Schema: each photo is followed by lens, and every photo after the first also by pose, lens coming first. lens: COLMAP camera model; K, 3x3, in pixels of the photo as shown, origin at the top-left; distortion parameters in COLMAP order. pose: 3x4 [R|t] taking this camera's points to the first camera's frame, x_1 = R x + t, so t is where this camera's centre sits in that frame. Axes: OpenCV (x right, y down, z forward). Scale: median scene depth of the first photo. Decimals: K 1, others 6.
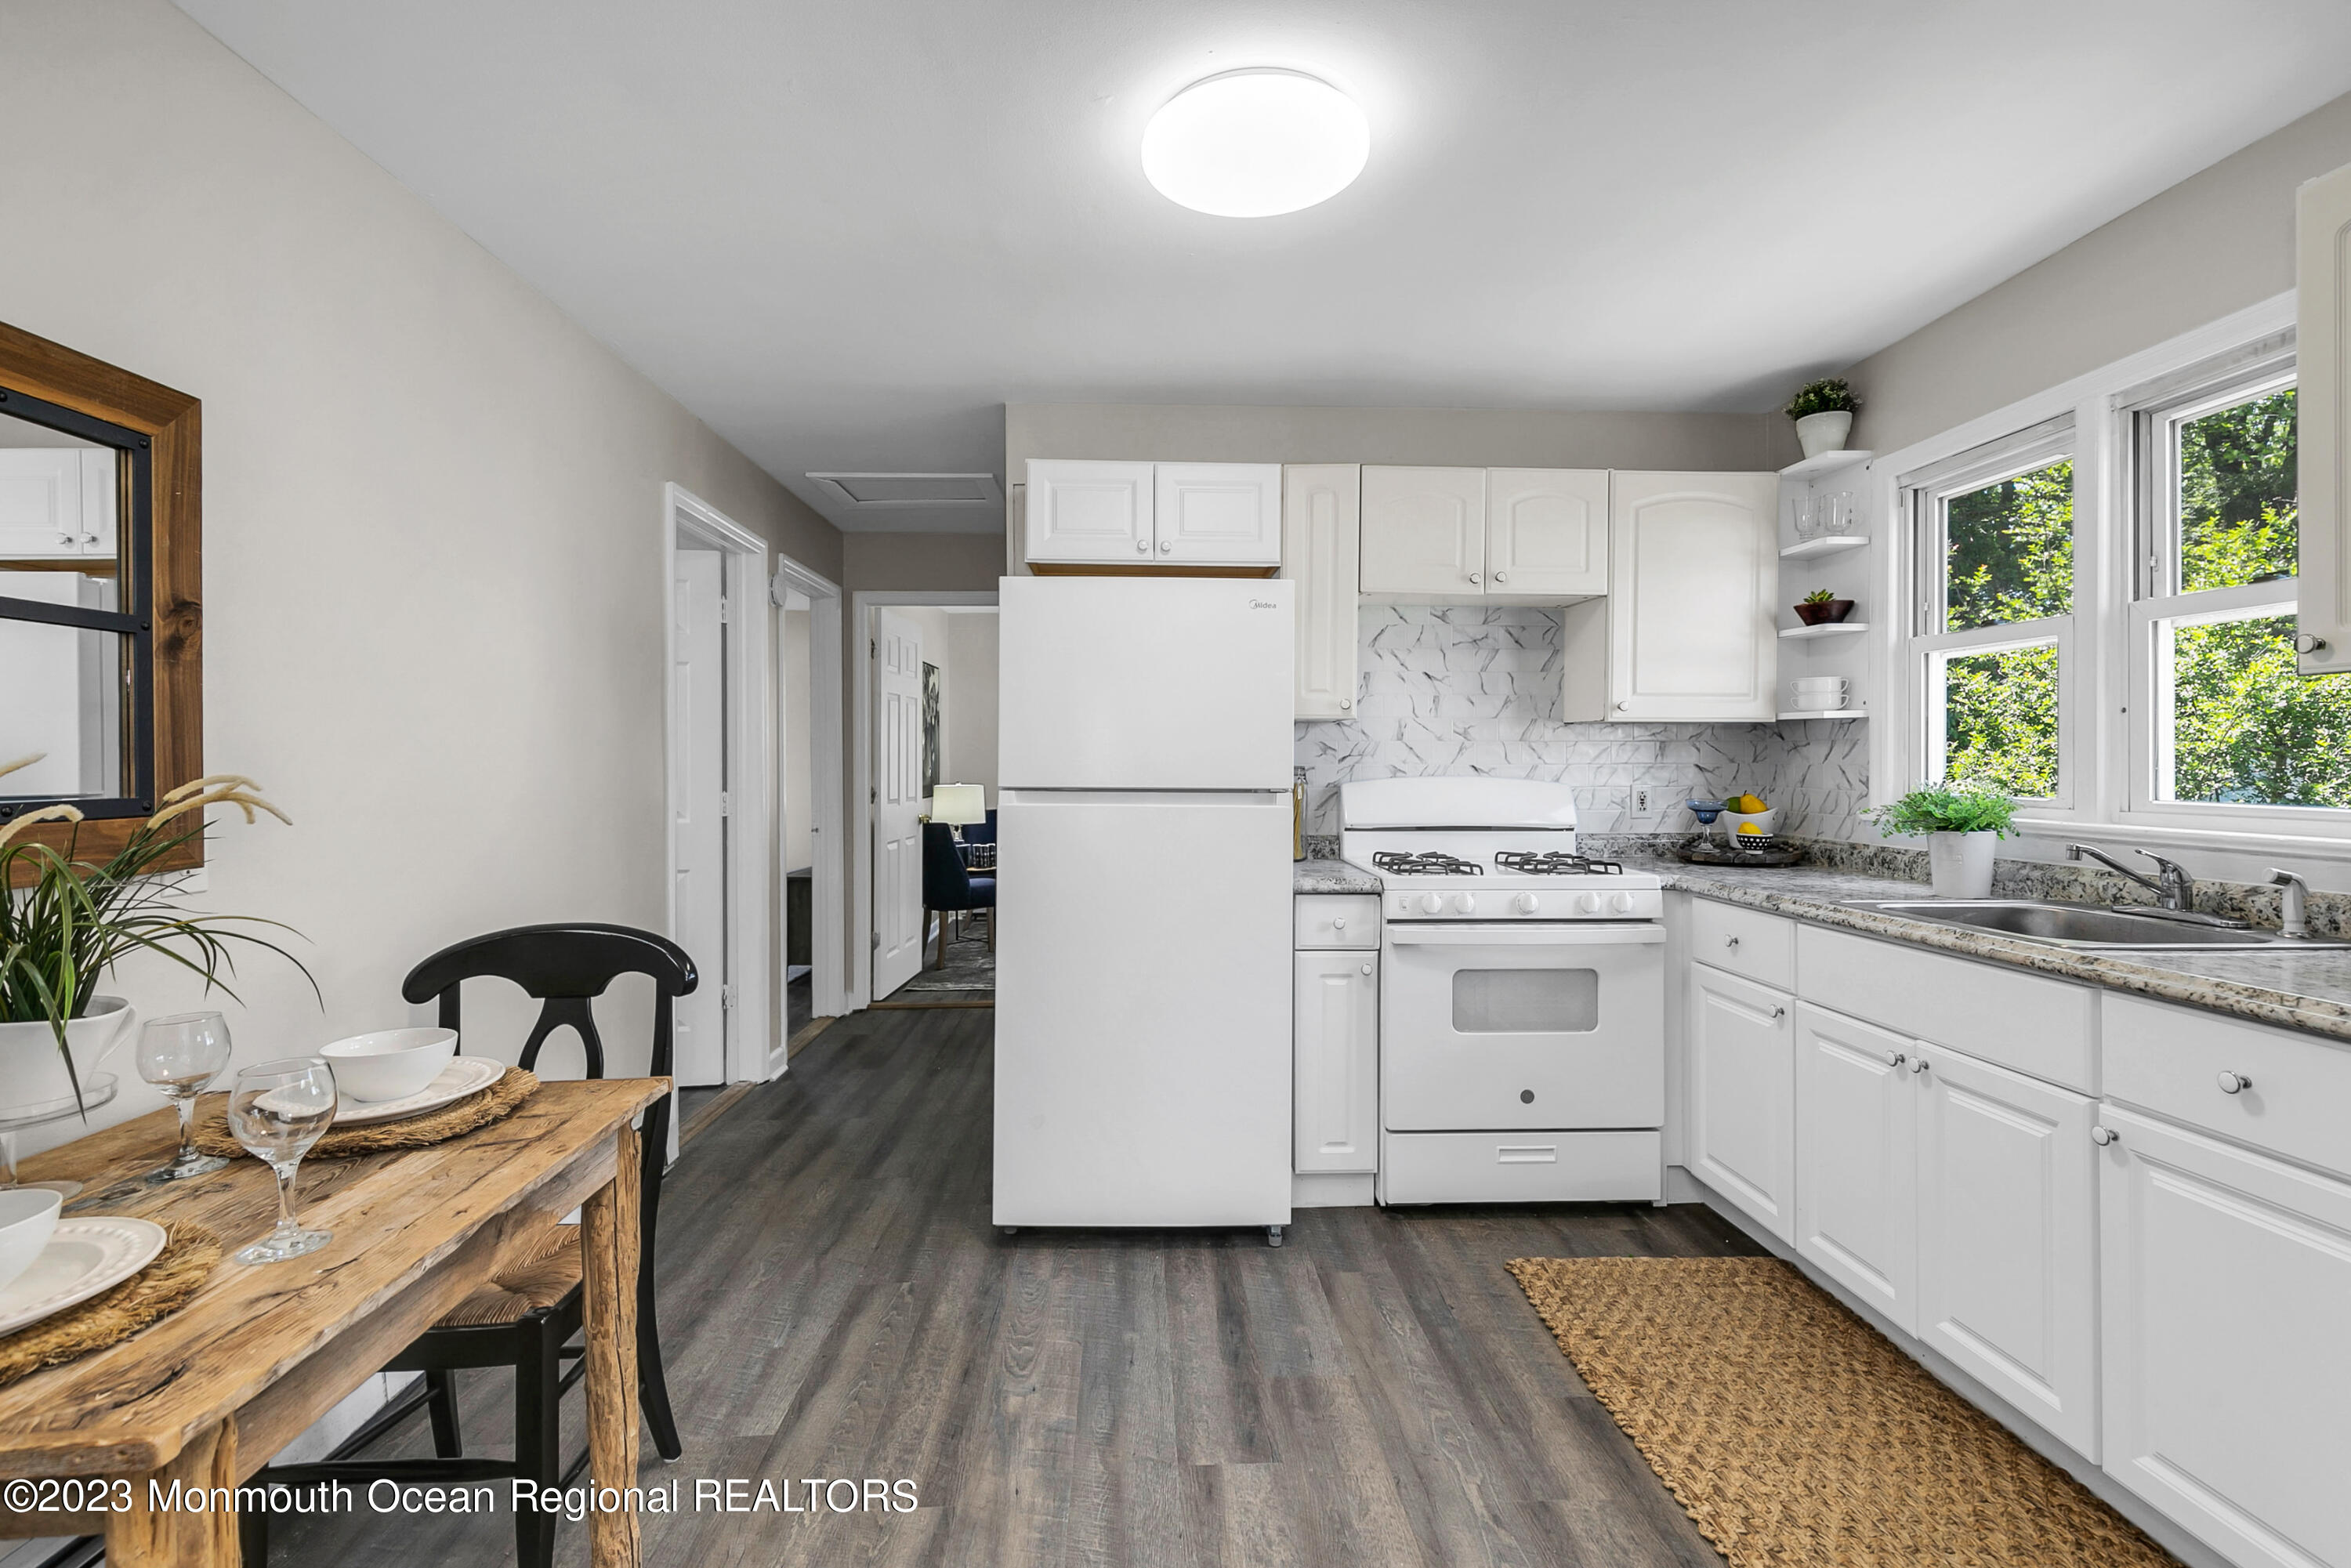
lens RADIAL K [[1076.7, 0, 1180.8], [0, 1076.7, 764.4], [0, 0, 1]] dist [0.003448, 0.000023]
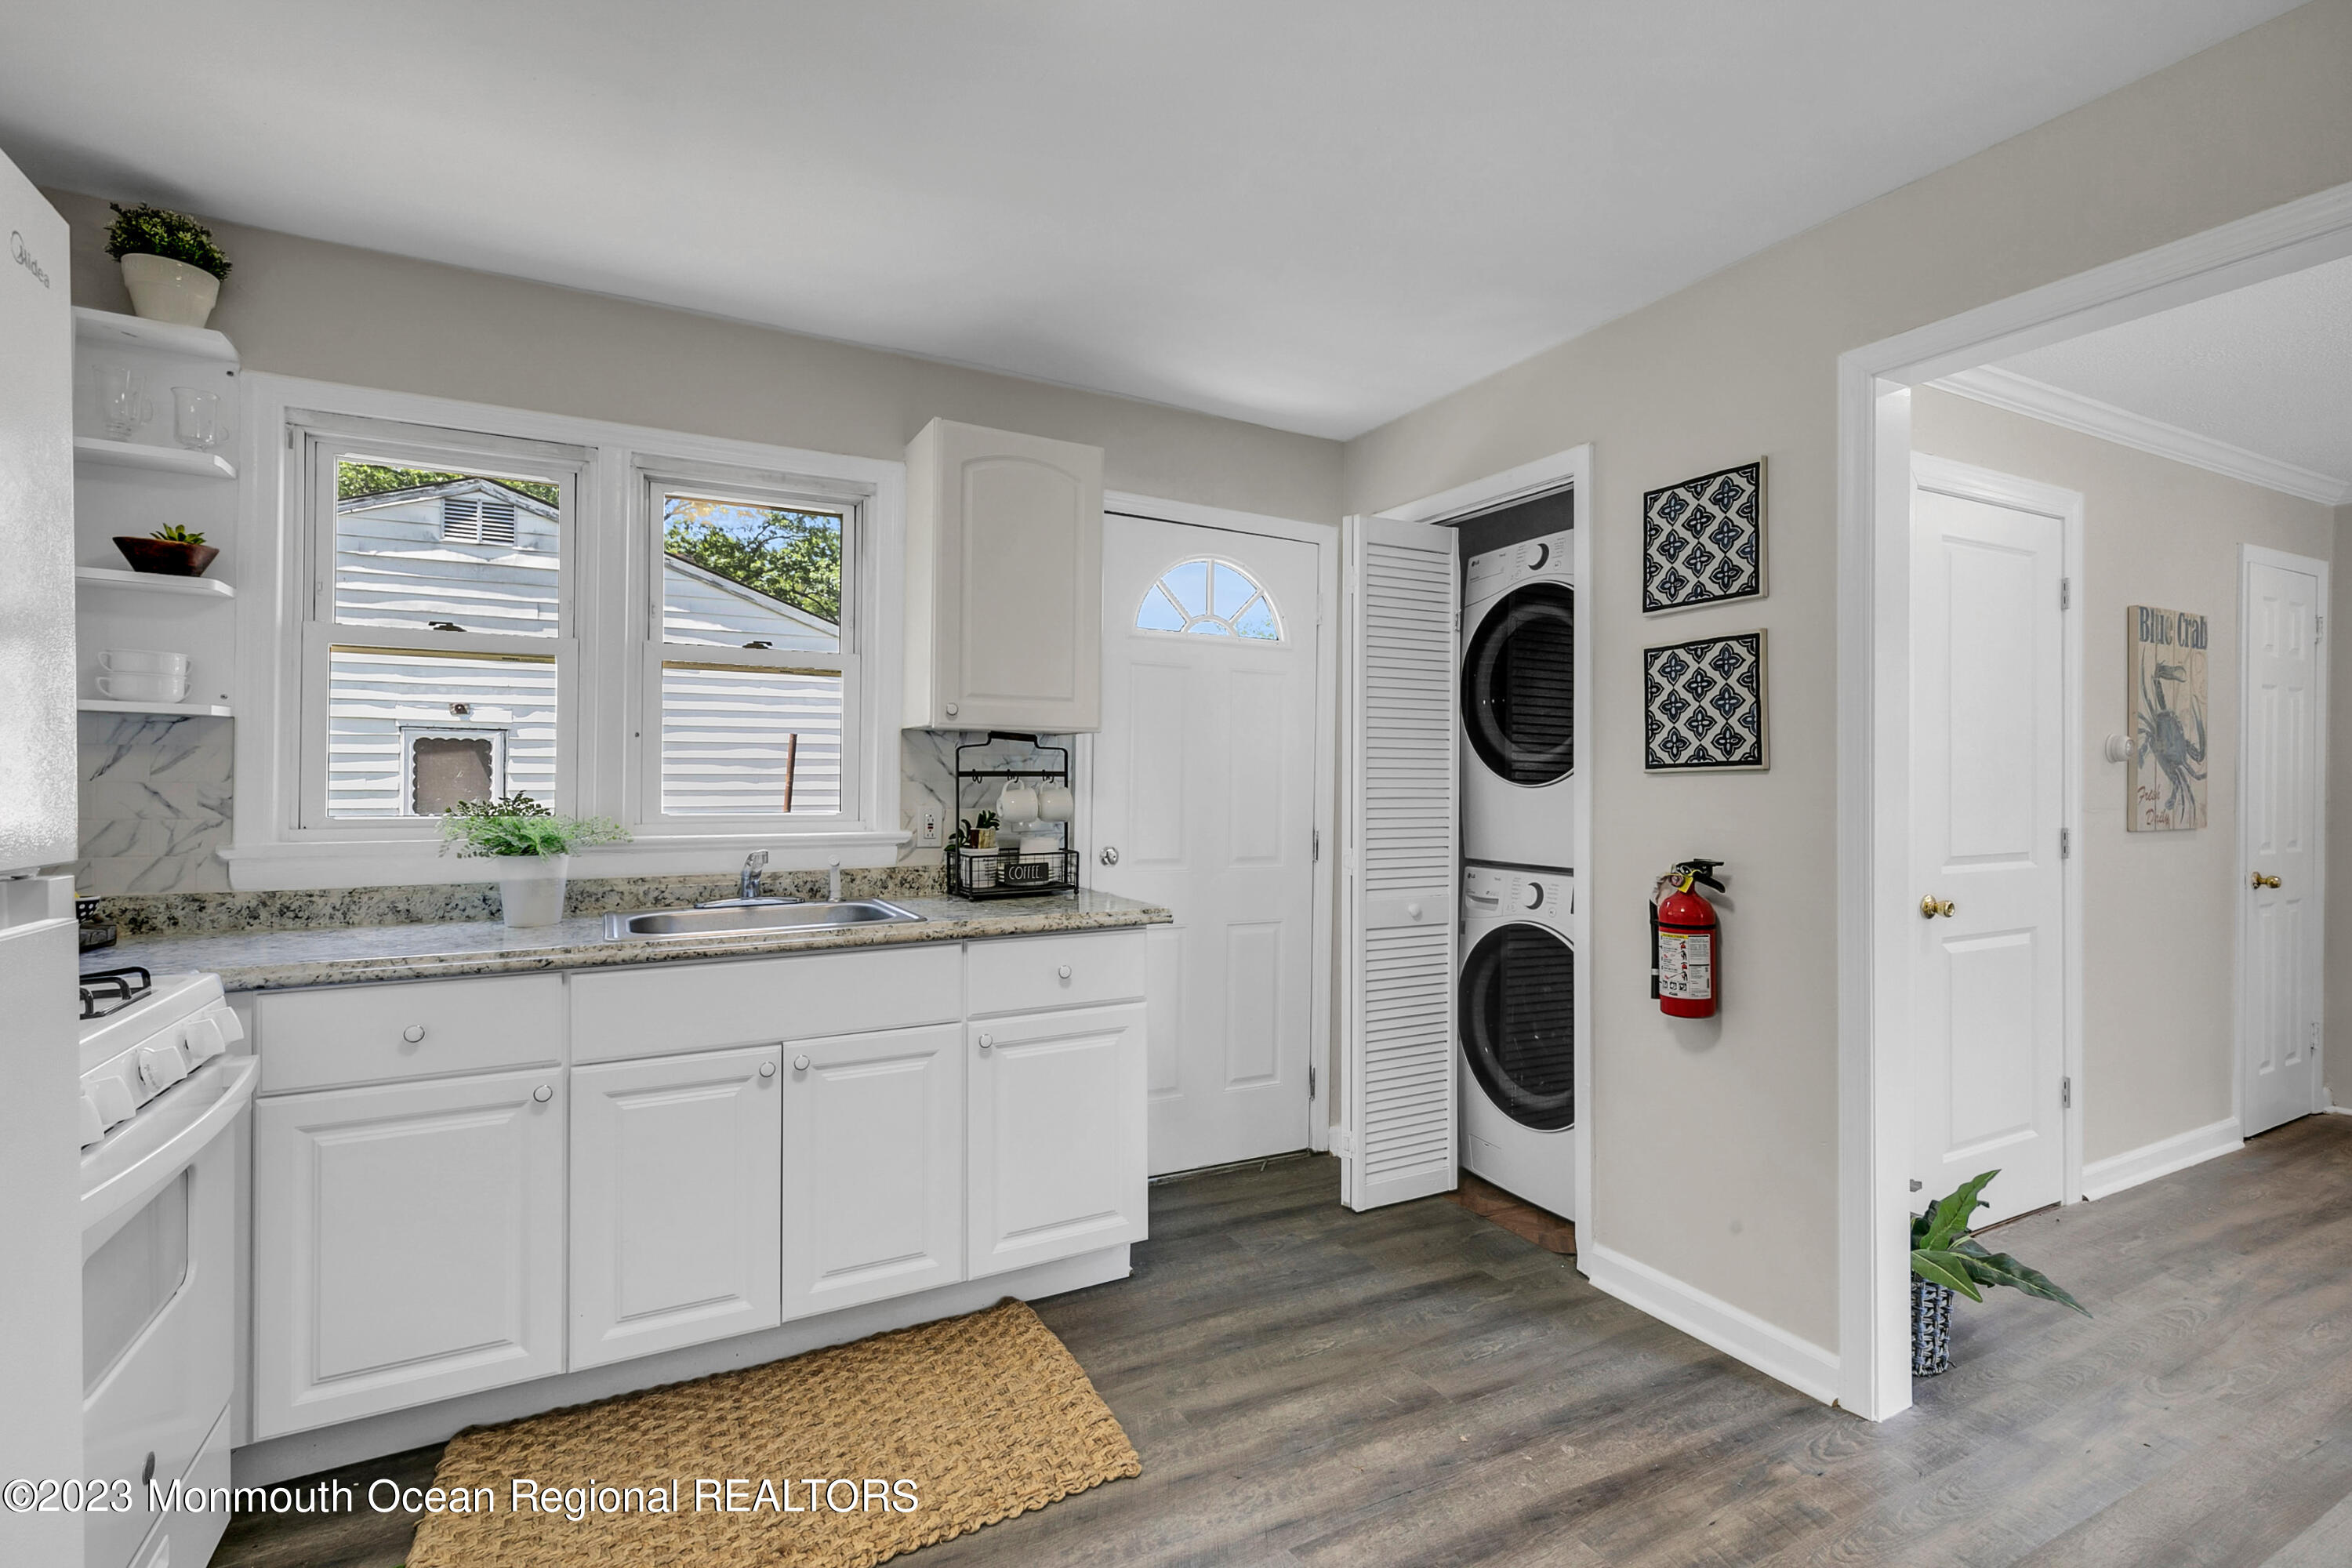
lens RADIAL K [[1082.4, 0, 1176.0], [0, 1082.4, 784.0], [0, 0, 1]] dist [0.005329, -0.000419]
pose [[-0.426348, -0.005094, 0.904545, -0.327363], [-0.002494, 0.999987, 0.004456, -0.003968], [-0.904556, -0.000356, -0.426355, 0.811249]]
